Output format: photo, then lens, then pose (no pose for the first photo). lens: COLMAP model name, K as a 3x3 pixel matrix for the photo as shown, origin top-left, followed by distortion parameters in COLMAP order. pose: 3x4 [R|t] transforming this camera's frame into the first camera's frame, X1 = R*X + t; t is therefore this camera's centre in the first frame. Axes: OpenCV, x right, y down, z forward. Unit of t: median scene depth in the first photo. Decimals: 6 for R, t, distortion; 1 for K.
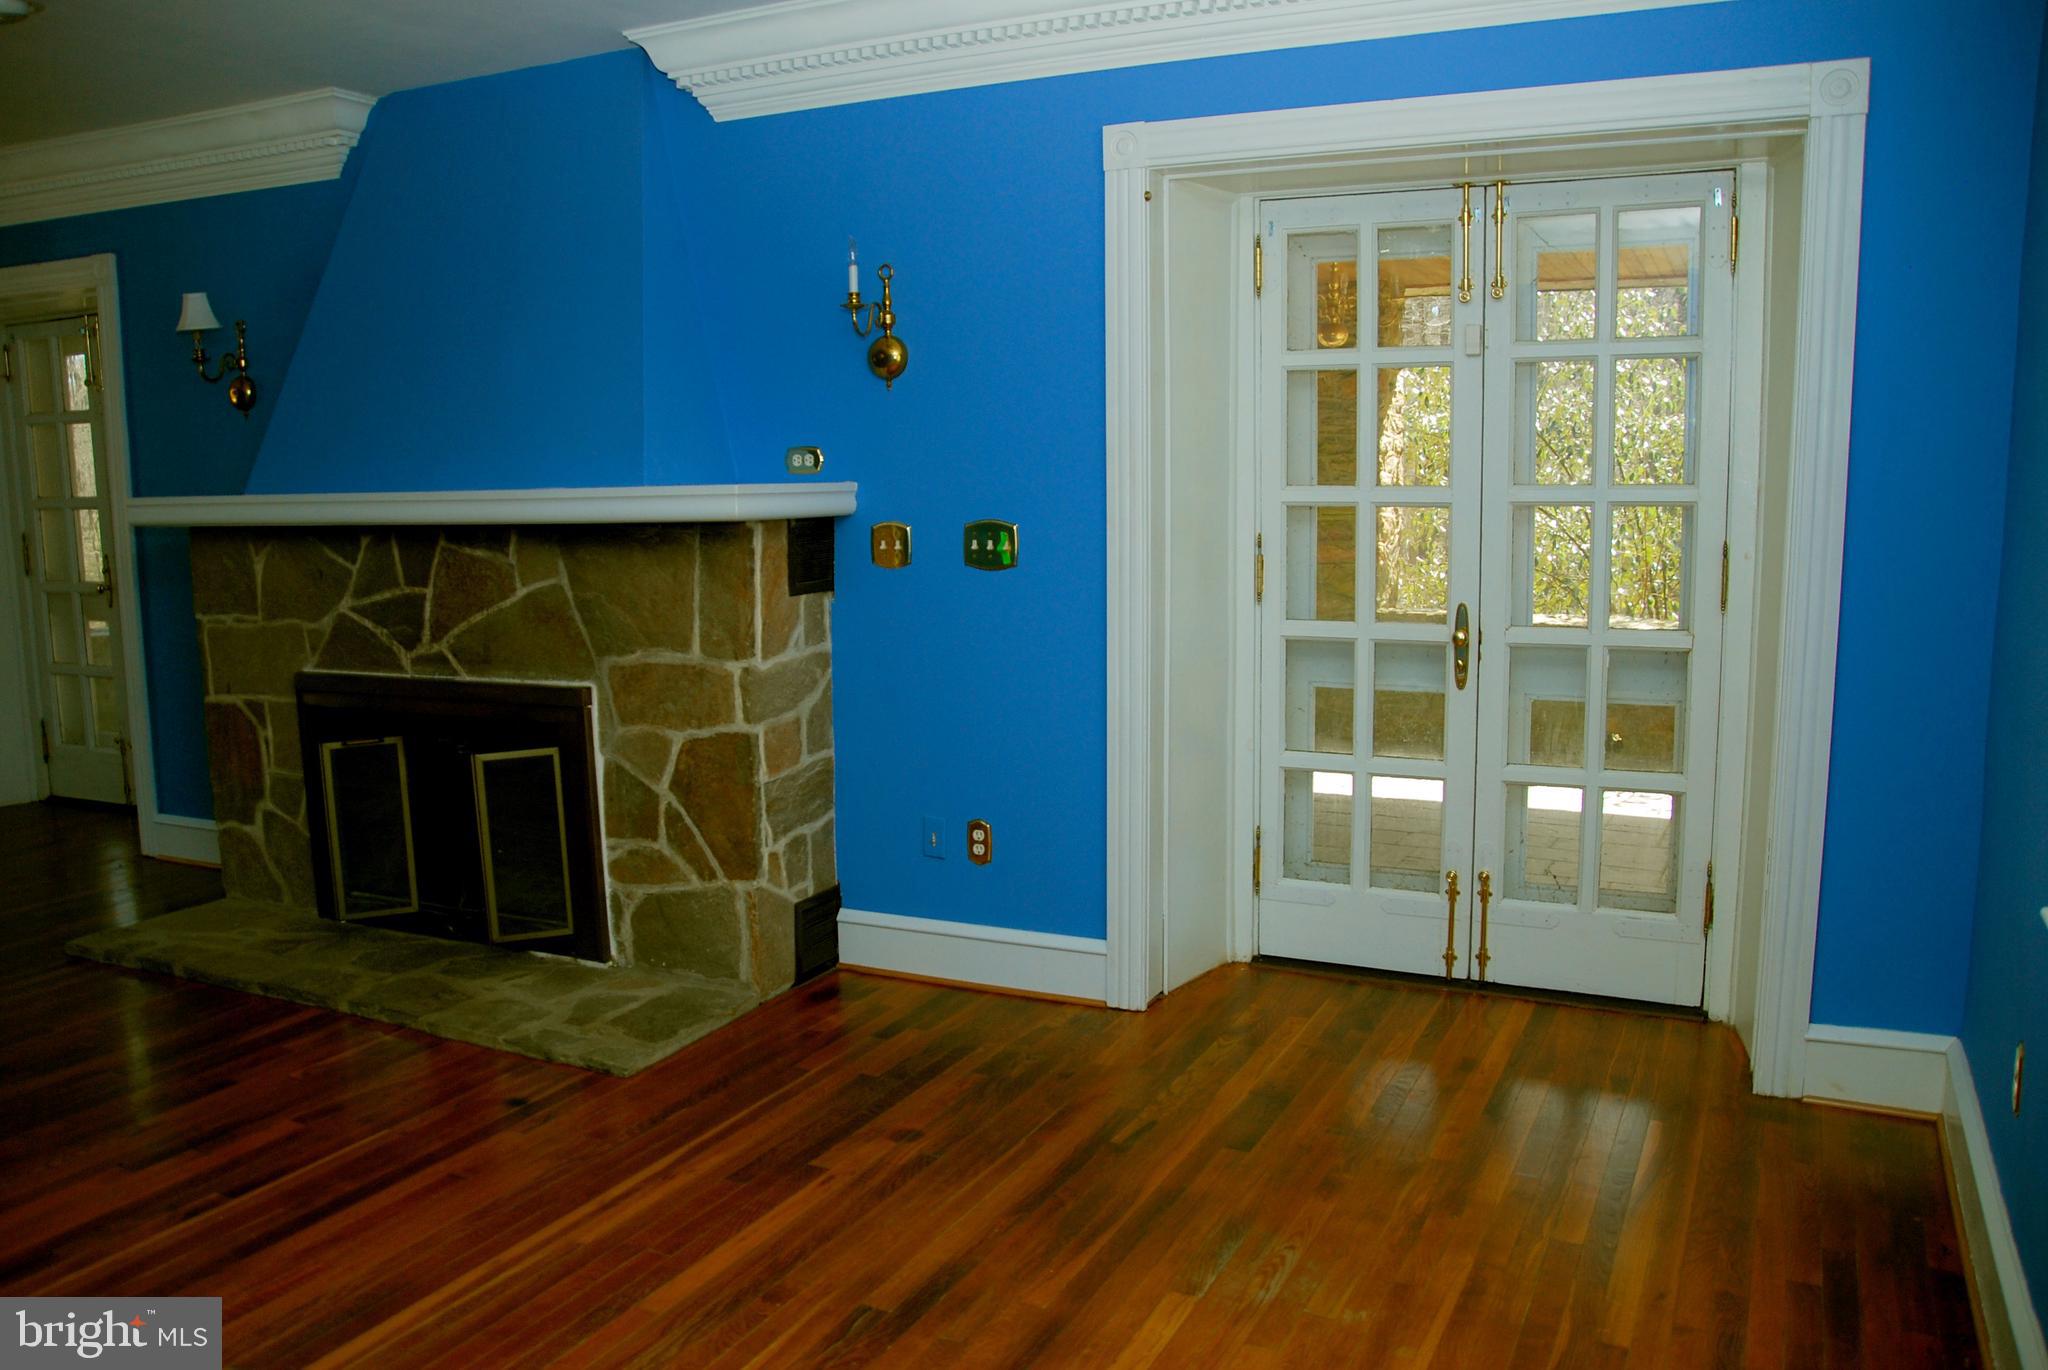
lens RADIAL K [[1617.5, 0, 1004.6], [0, 1617.5, 687.8], [0, 0, 1]] dist [-0.131020, 0.100442]
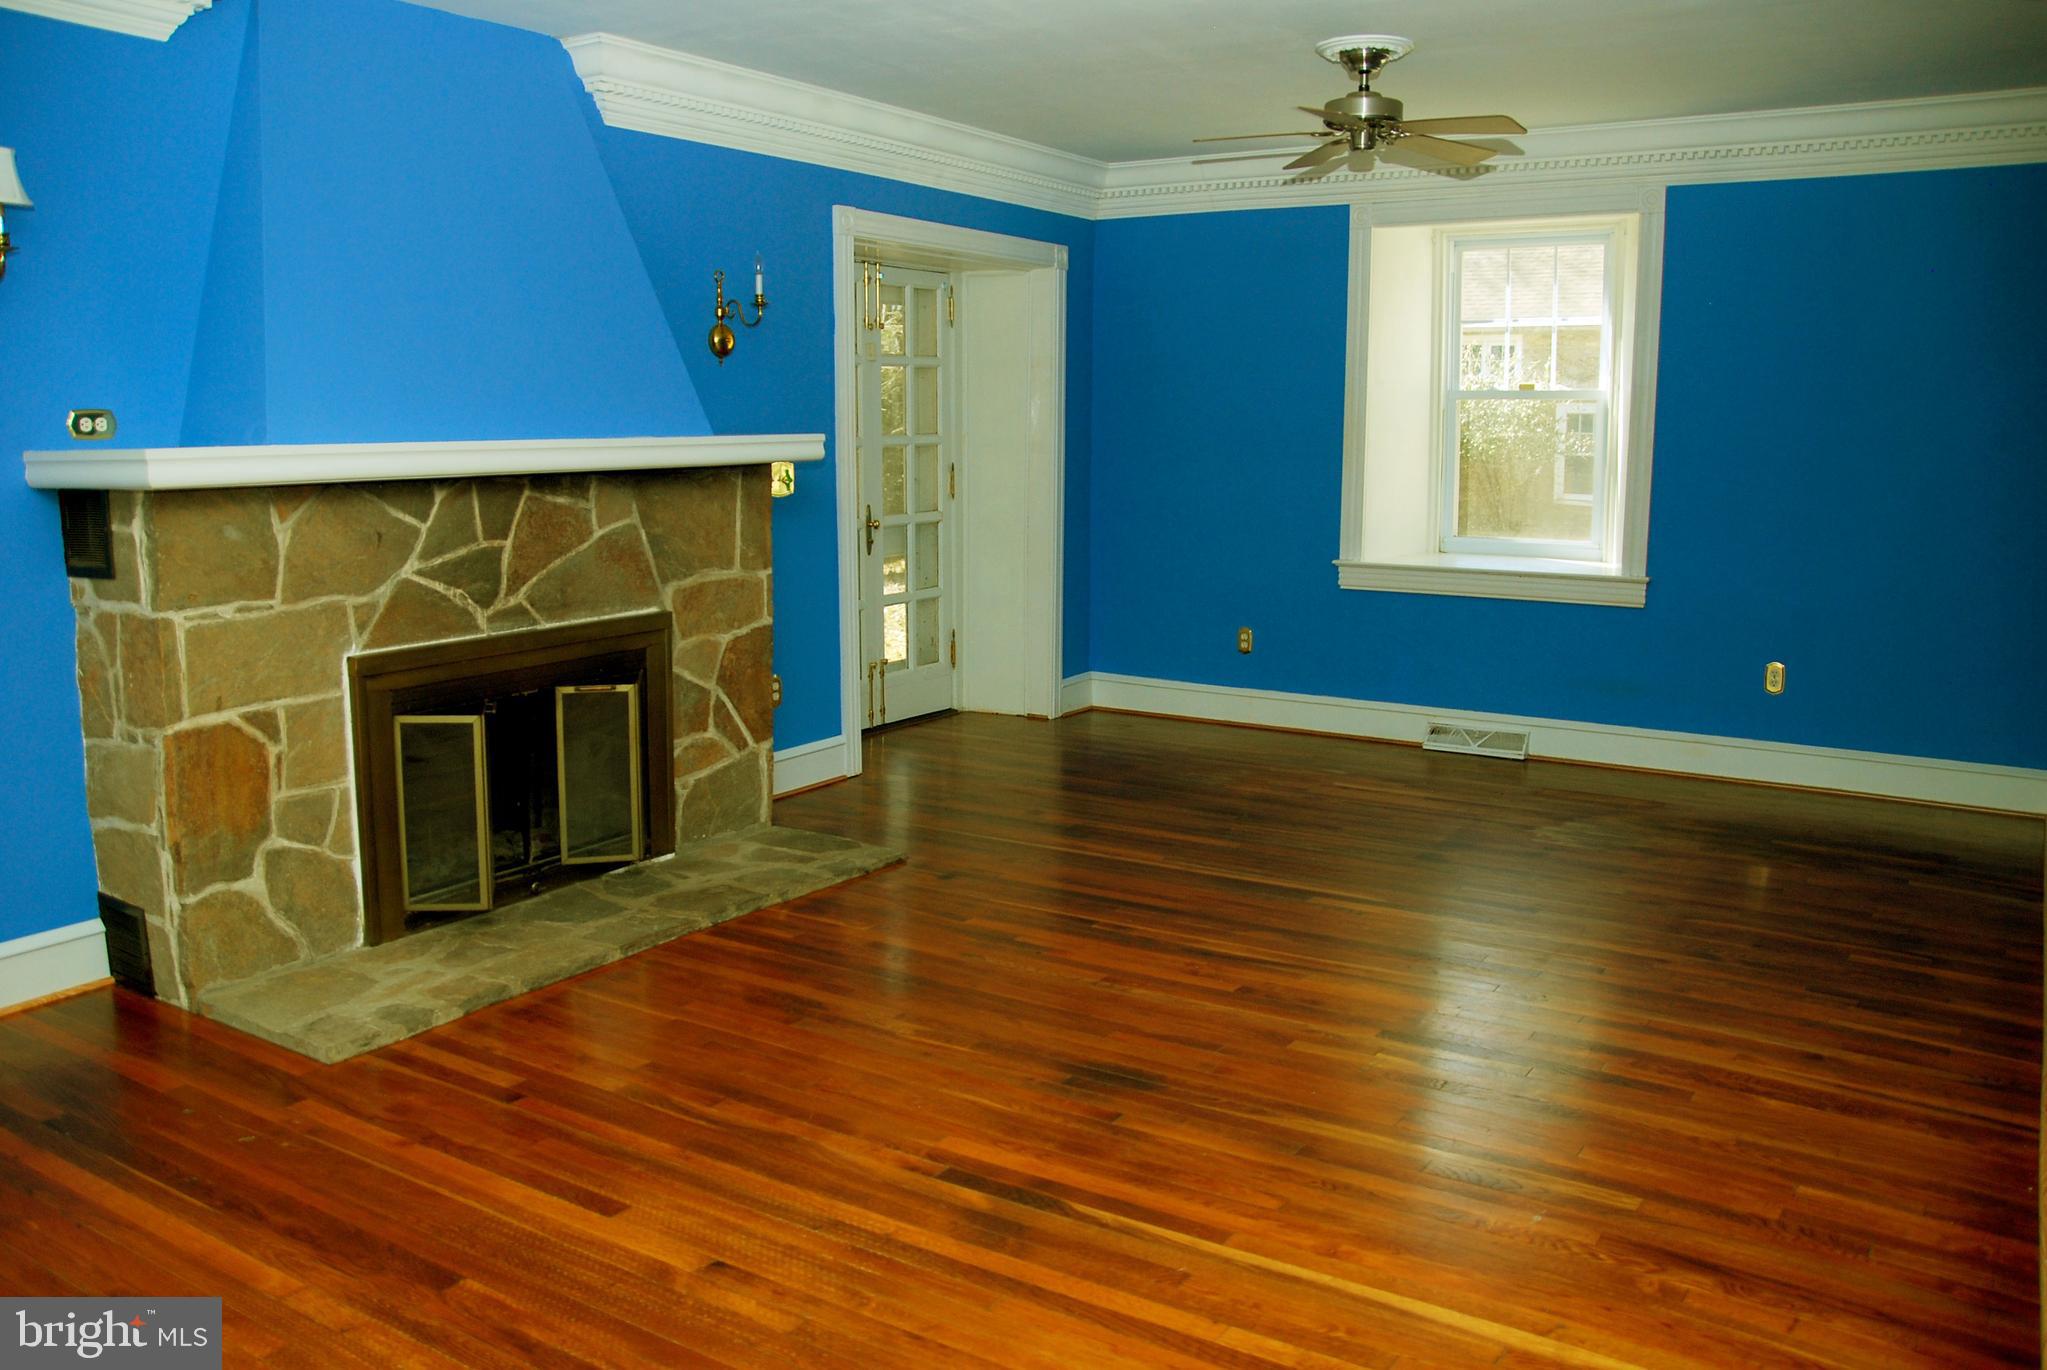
lens RADIAL K [[1616.8, 0, 1032.8], [0, 1616.8, 679.2], [0, 0, 1]] dist [-0.131020, 0.100442]
pose [[0.110837, -0.141553, 0.983706, -1.345108], [0.134575, 0.982826, 0.126263, -0.060843], [-0.984685, 0.118387, 0.127983, 0.589945]]
